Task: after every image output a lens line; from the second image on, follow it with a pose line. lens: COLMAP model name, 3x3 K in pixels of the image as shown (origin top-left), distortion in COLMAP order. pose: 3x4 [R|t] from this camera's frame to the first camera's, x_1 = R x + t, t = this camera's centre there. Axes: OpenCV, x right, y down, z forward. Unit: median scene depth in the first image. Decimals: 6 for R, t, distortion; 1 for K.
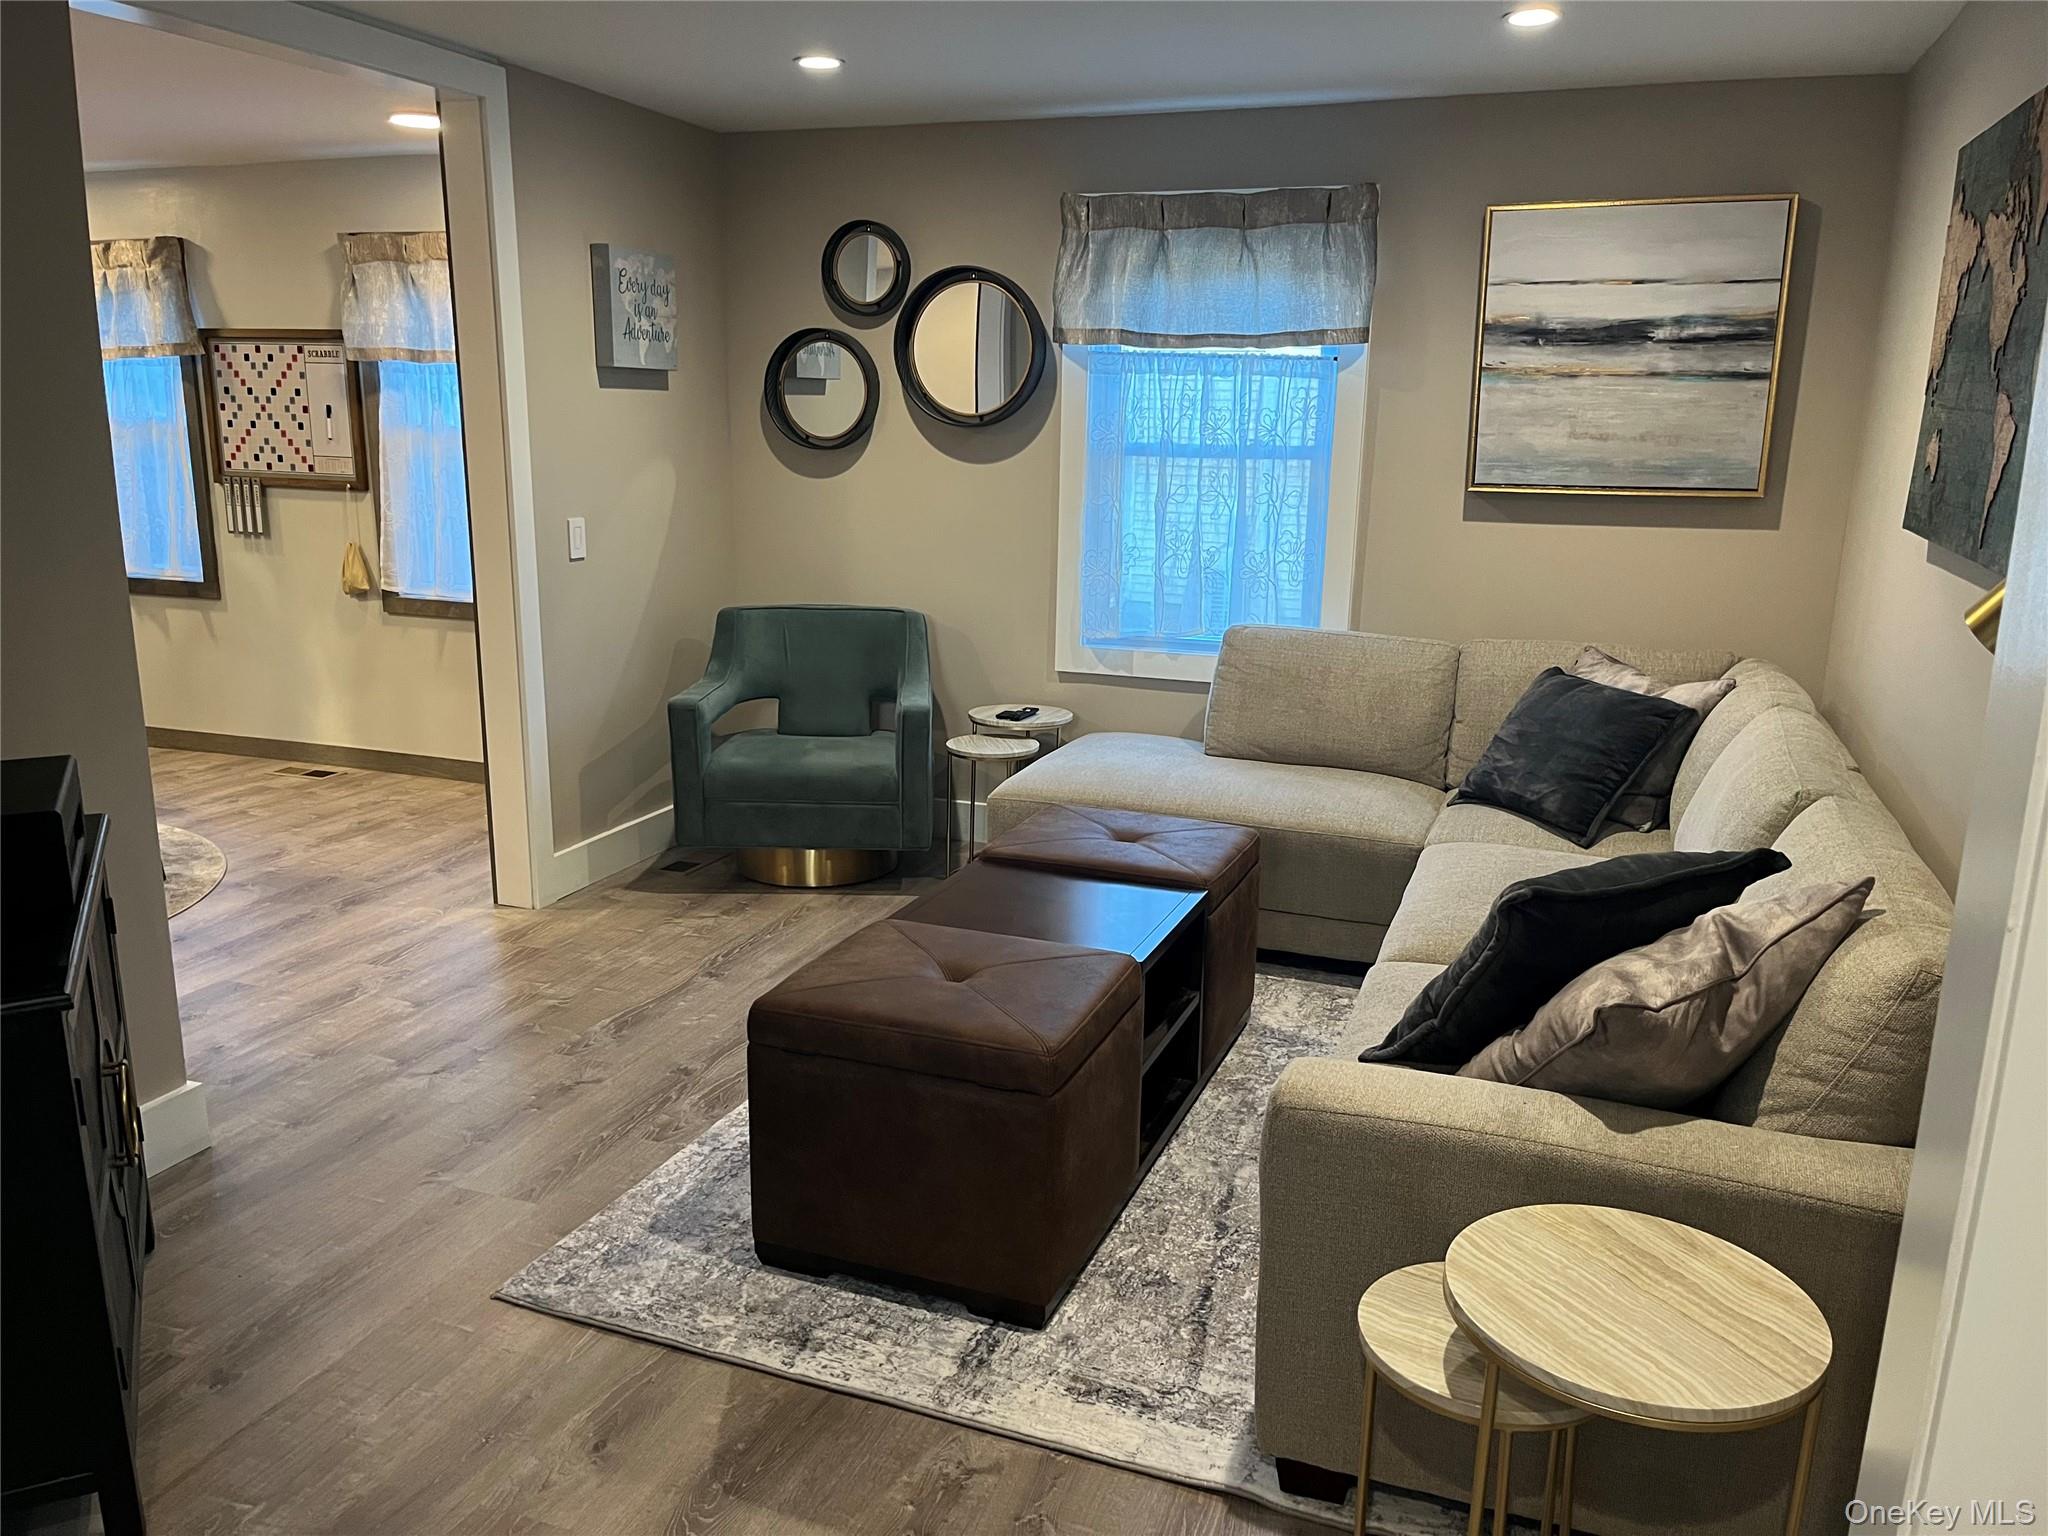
lens RADIAL K [[1548.1, 0, 1028.1], [0, 1548.1, 772.9], [0, 0, 1]] dist [0.072128, -0.100991]
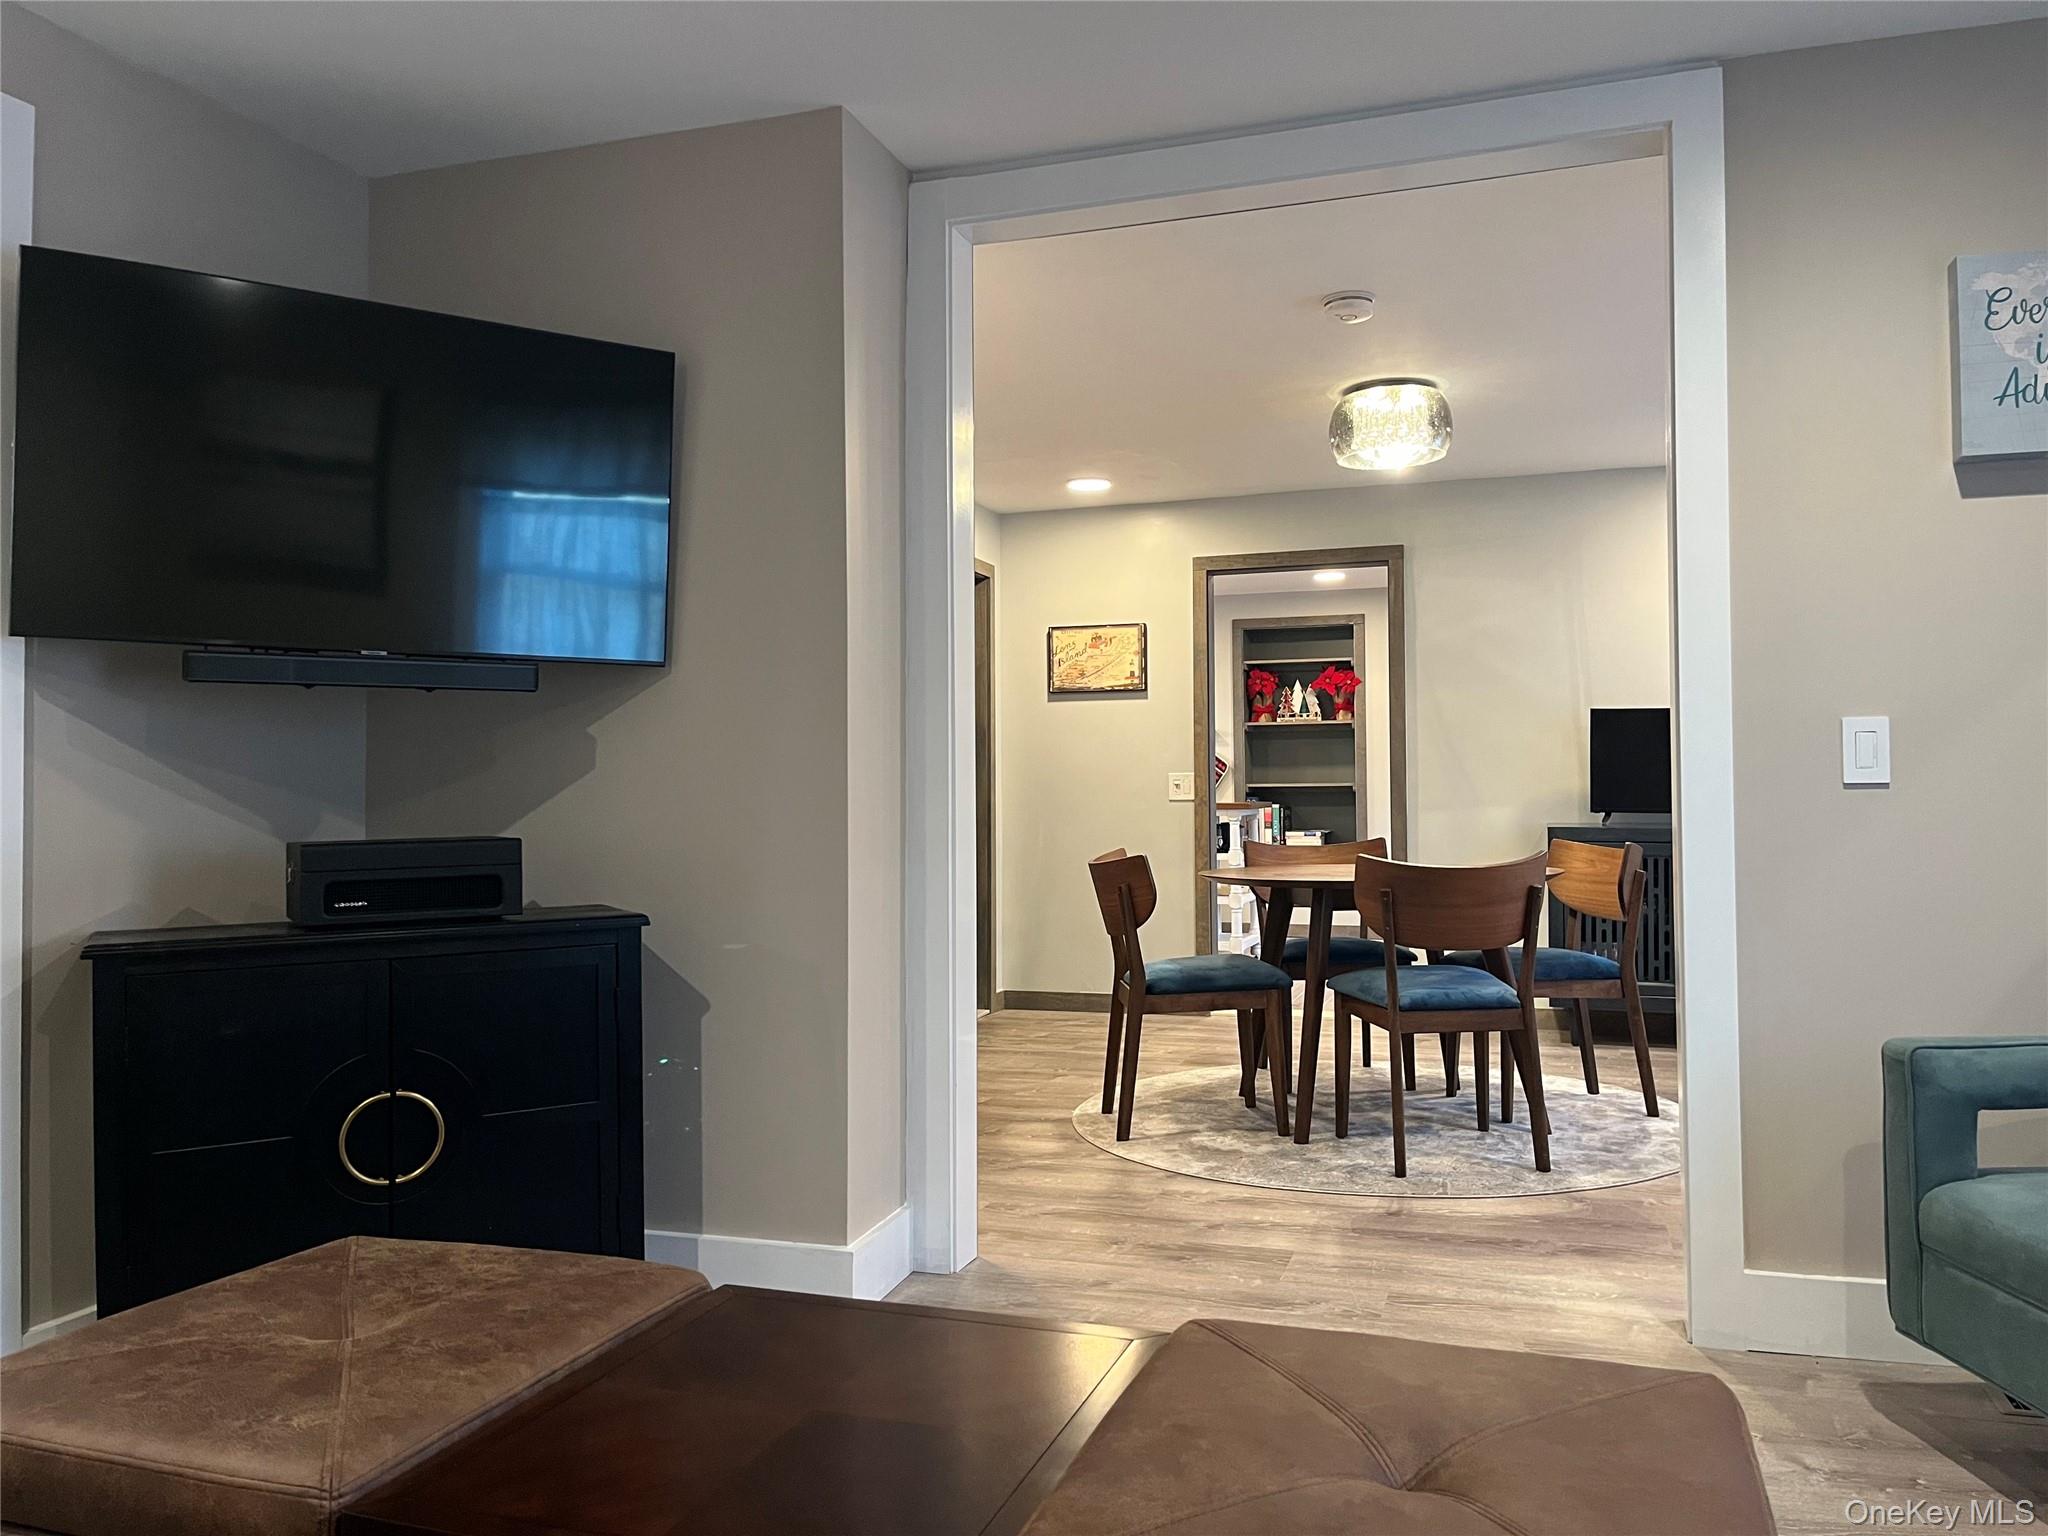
lens RADIAL K [[1548.1, 0, 1028.1], [0, 1548.1, 772.9], [0, 0, 1]] dist [0.072128, -0.100991]
pose [[0.028146, -0.040814, -0.998770, 0.297635], [-0.226325, 0.972959, -0.046137, -0.043134], [0.973645, 0.227345, 0.018148, 0.686068]]
